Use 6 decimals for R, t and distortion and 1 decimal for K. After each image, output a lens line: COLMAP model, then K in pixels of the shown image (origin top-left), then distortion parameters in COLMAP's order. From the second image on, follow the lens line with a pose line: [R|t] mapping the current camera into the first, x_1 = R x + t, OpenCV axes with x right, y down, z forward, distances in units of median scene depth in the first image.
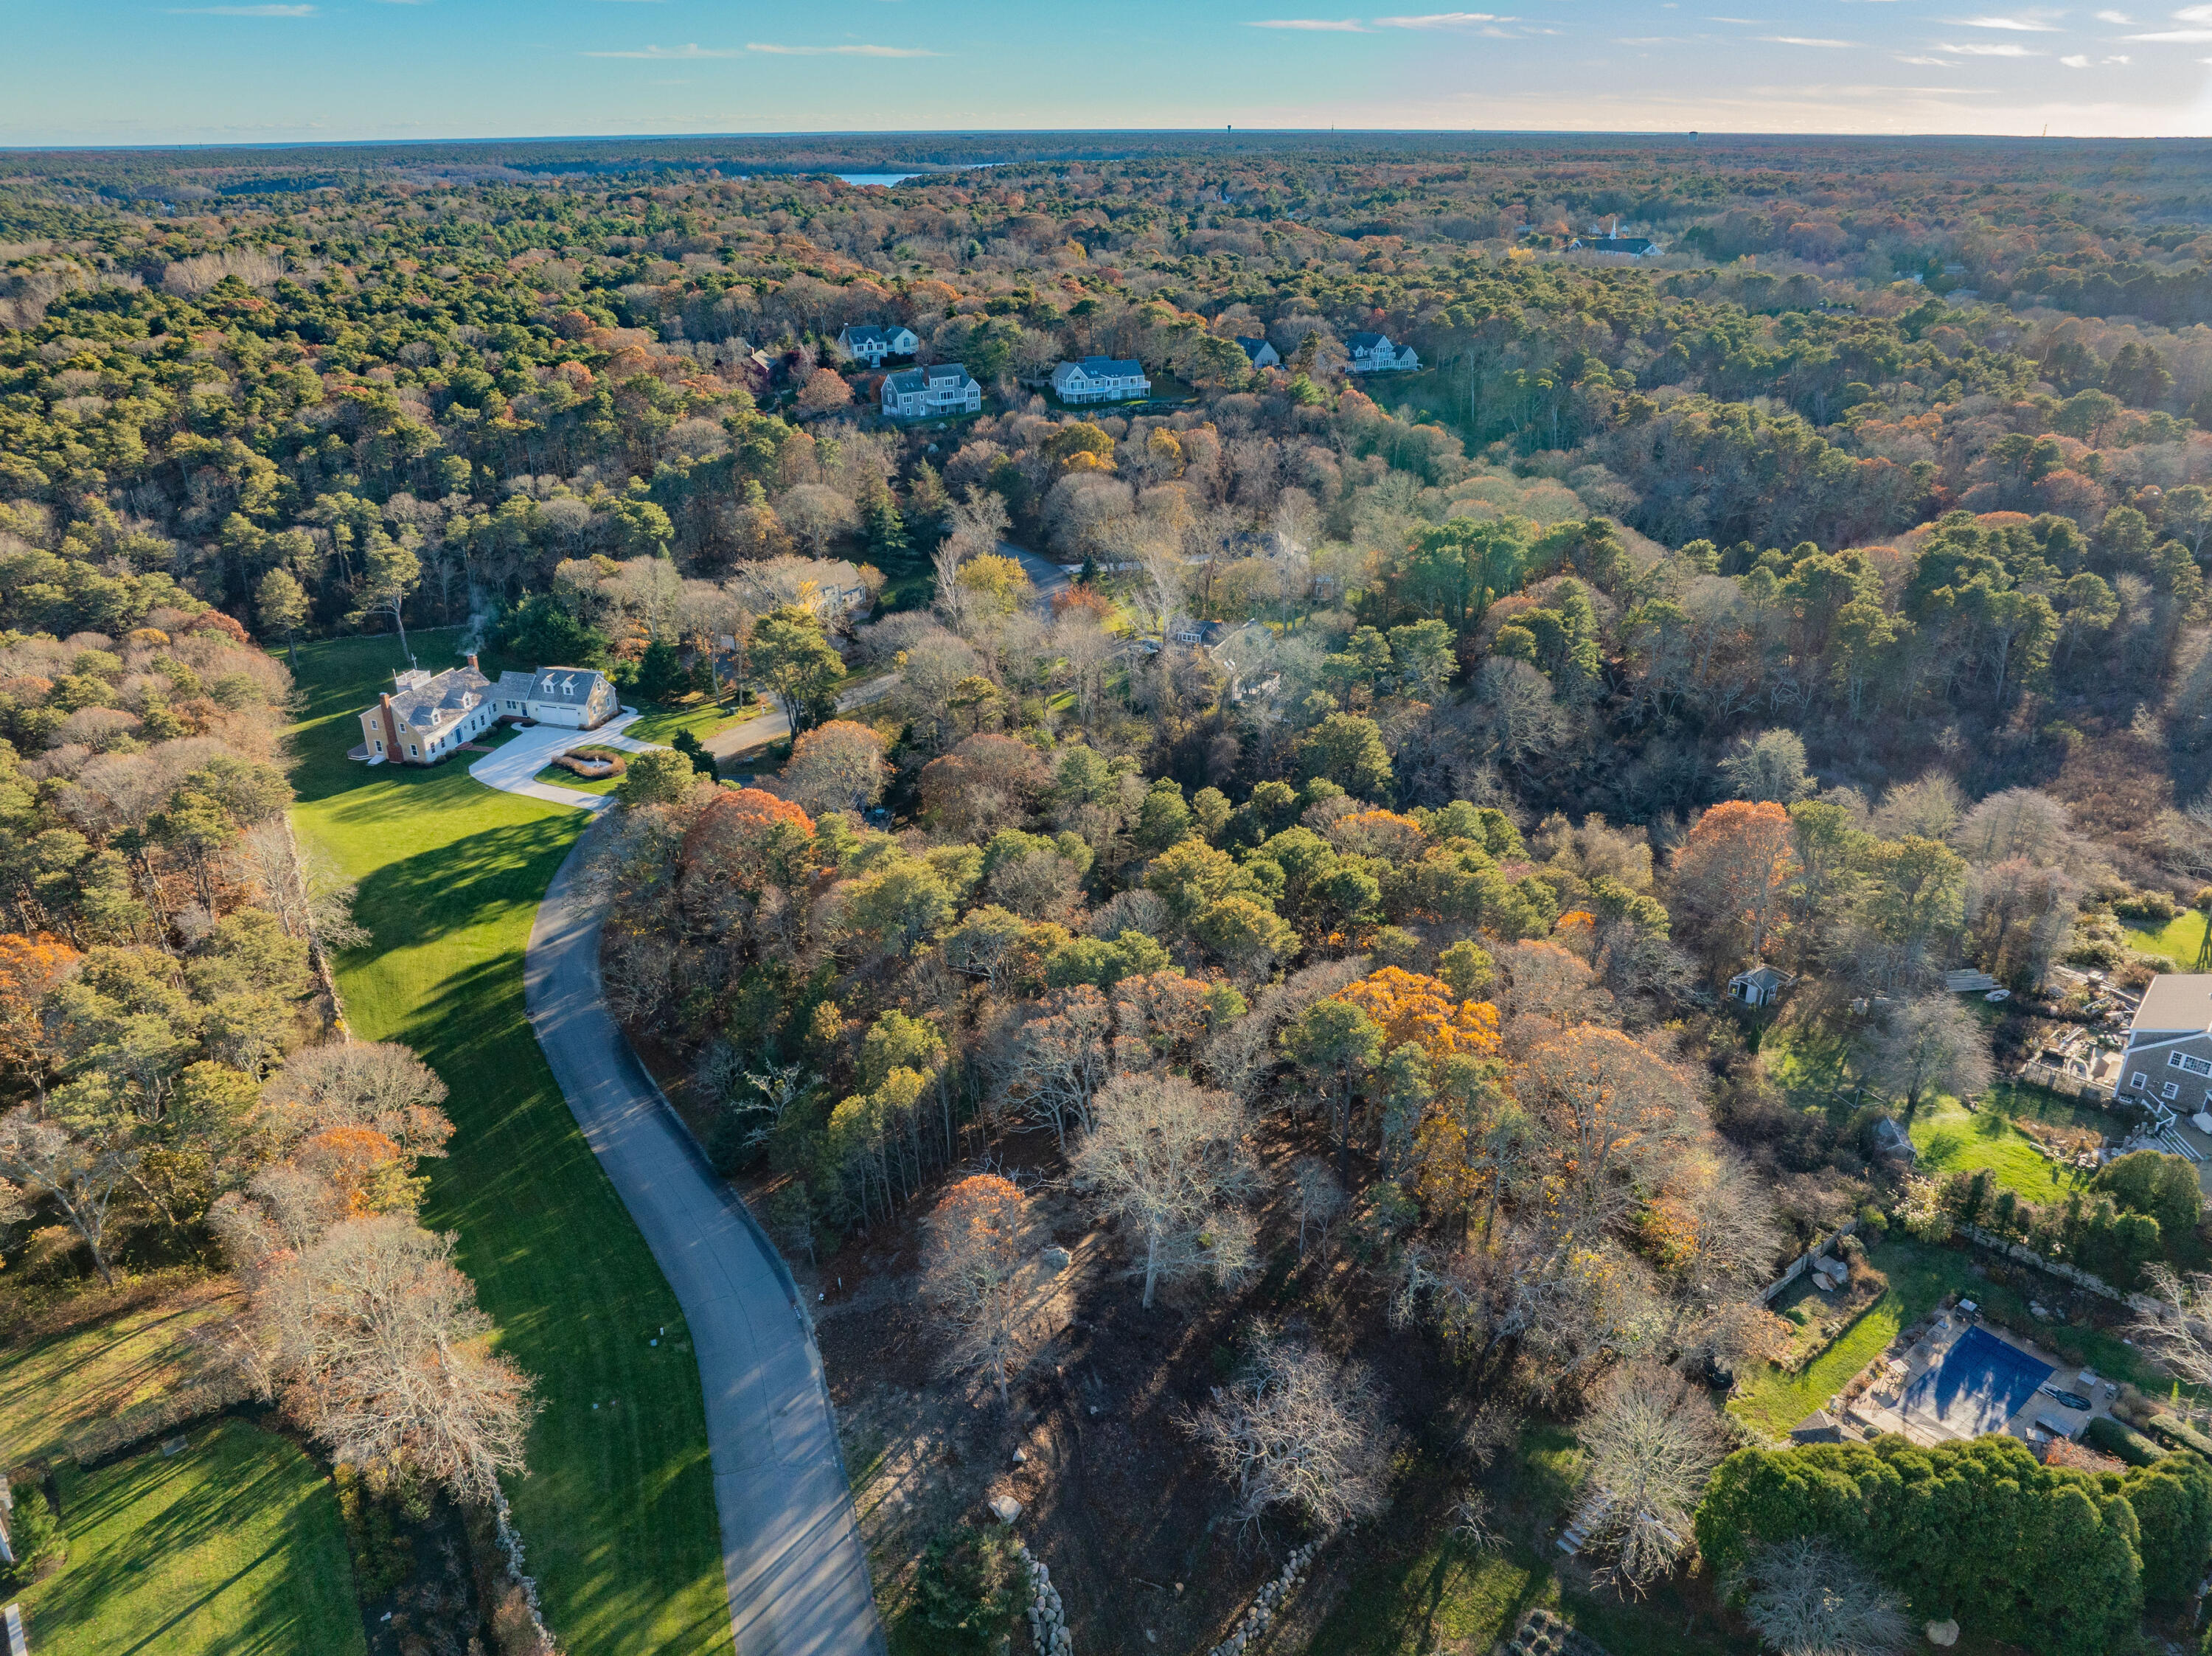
lens RADIAL K [[1606.8, 0, 1106.0], [0, 1606.8, 828.0], [0, 0, 1]] dist [-0.065191, 0.026609]
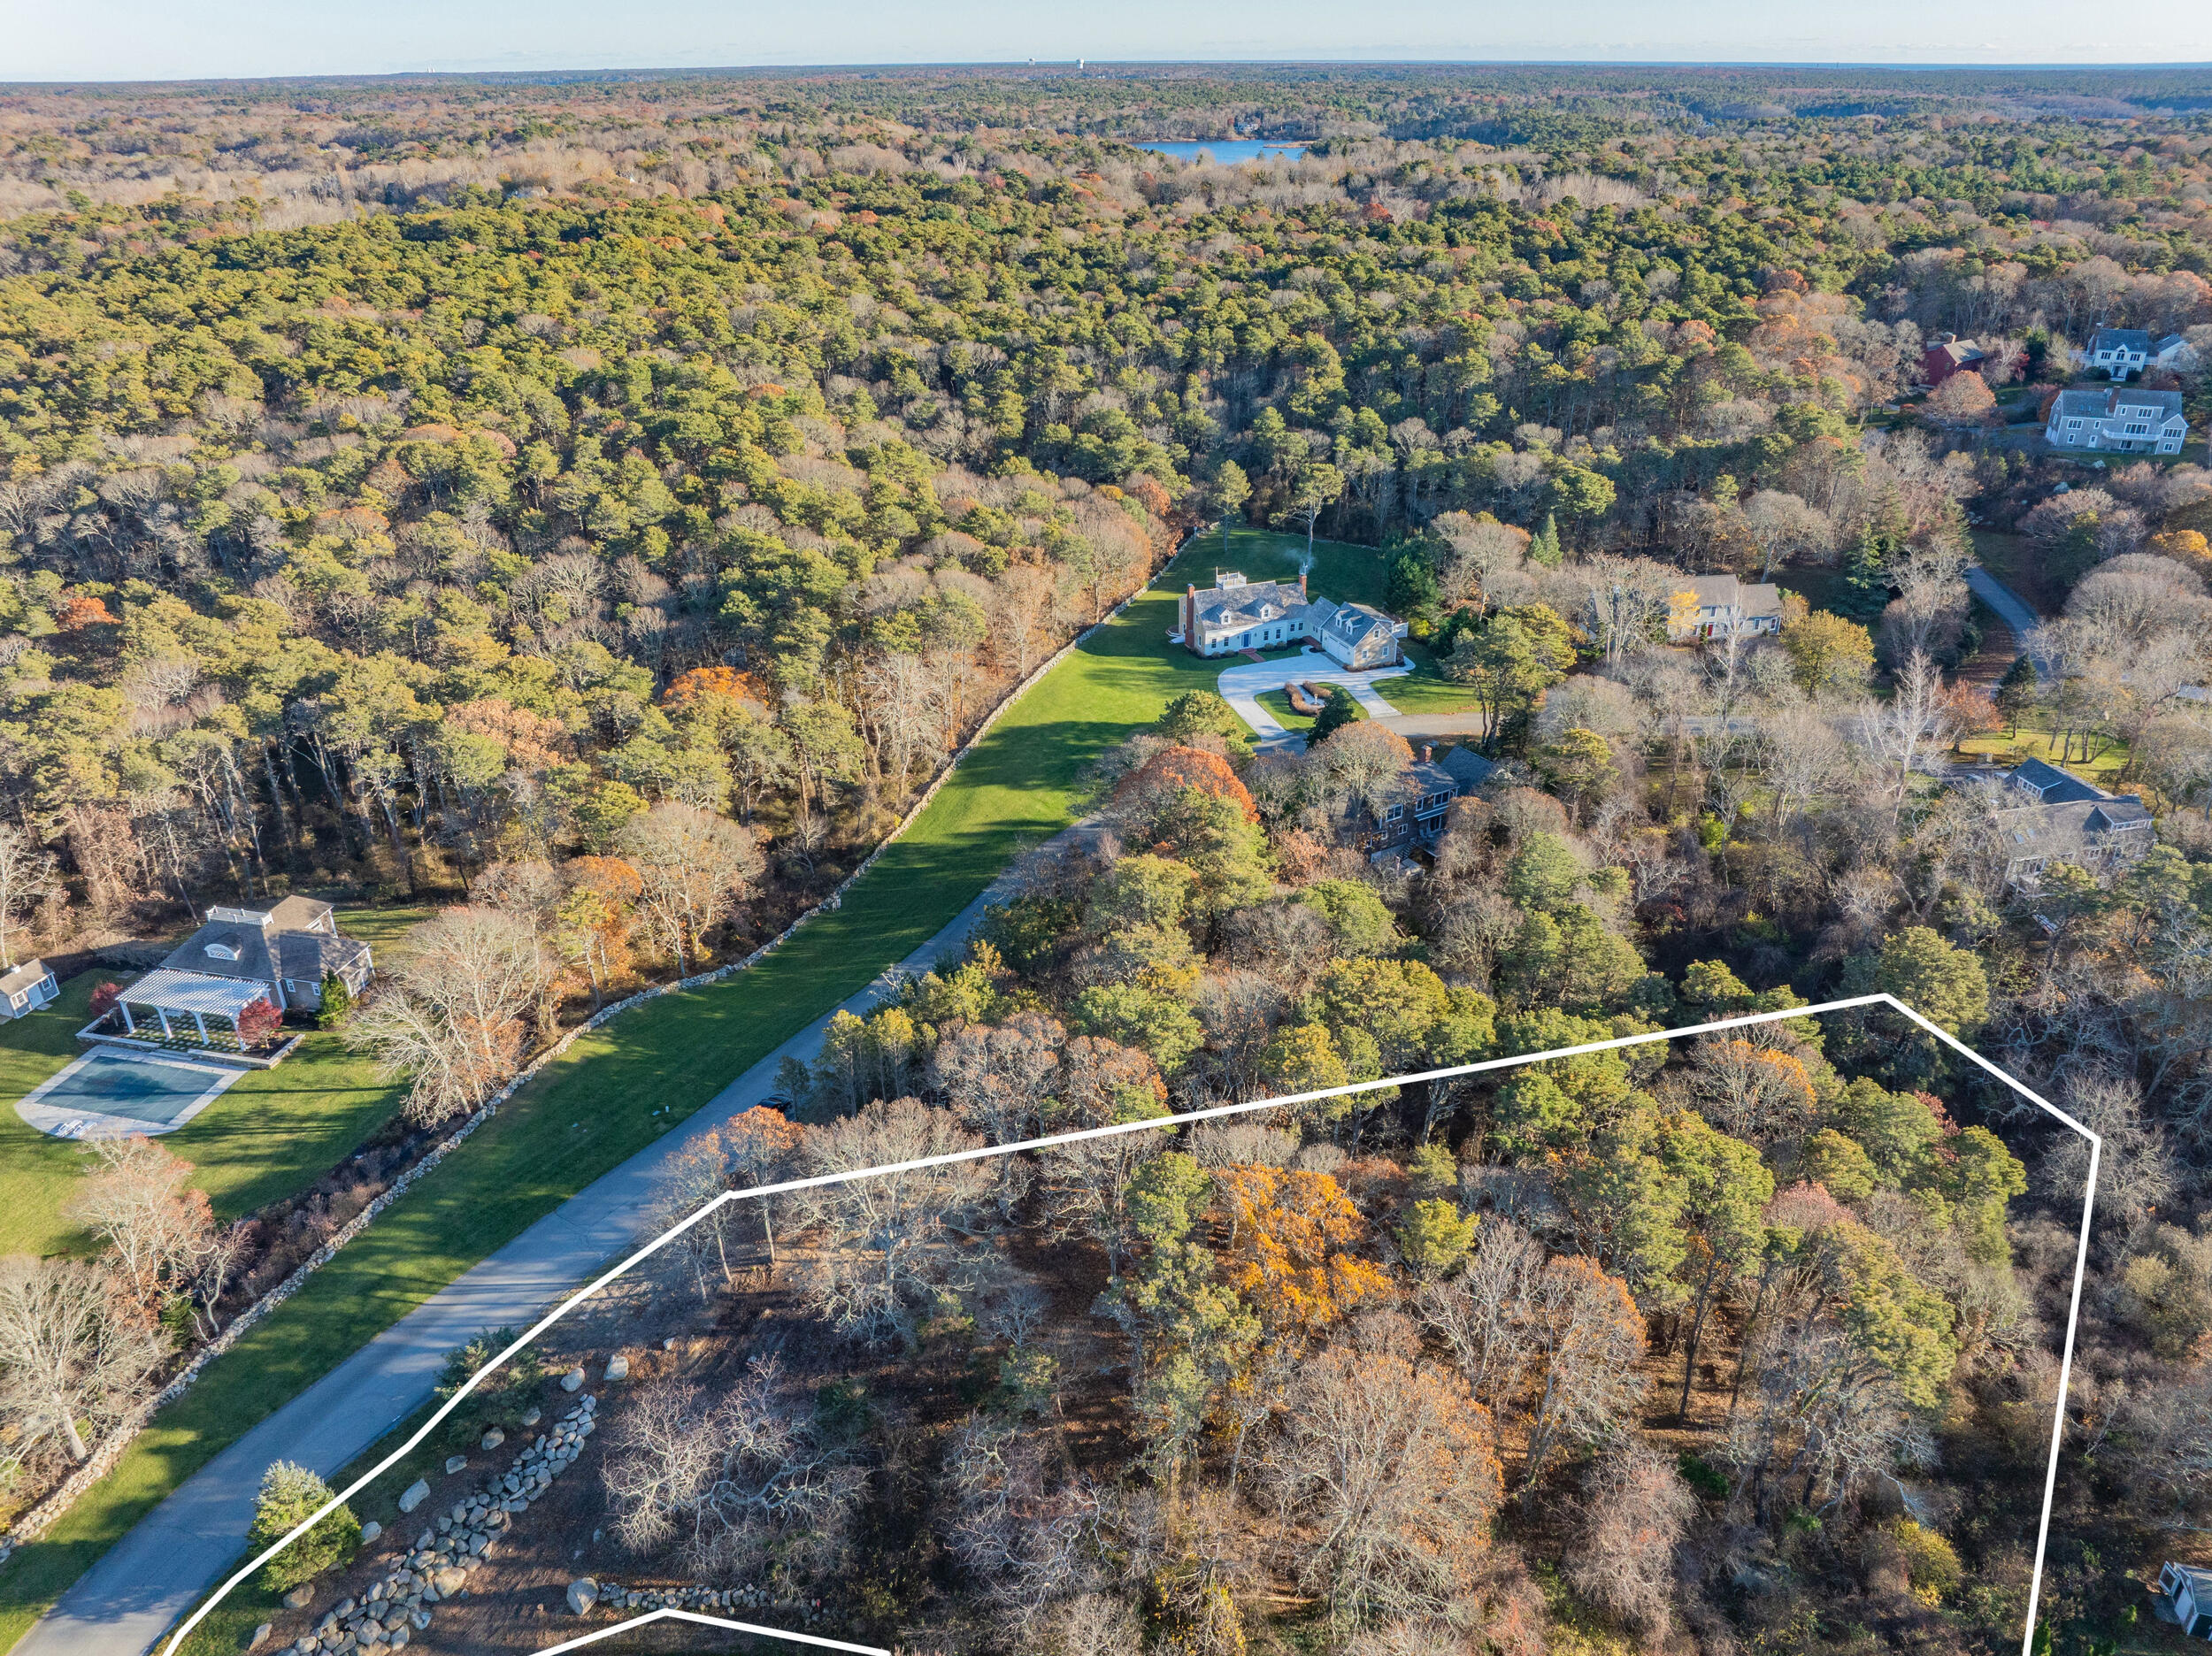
lens RADIAL K [[1606.6, 0, 1106.0], [0, 1606.6, 828.0], [0, 0, 1]] dist [-0.065191, 0.026609]
pose [[0.594042, 0.351525, -0.723564, 0.379387], [-0.318766, 0.928701, 0.189481, -0.116649], [0.738581, 0.118088, 0.663741, 0.212124]]
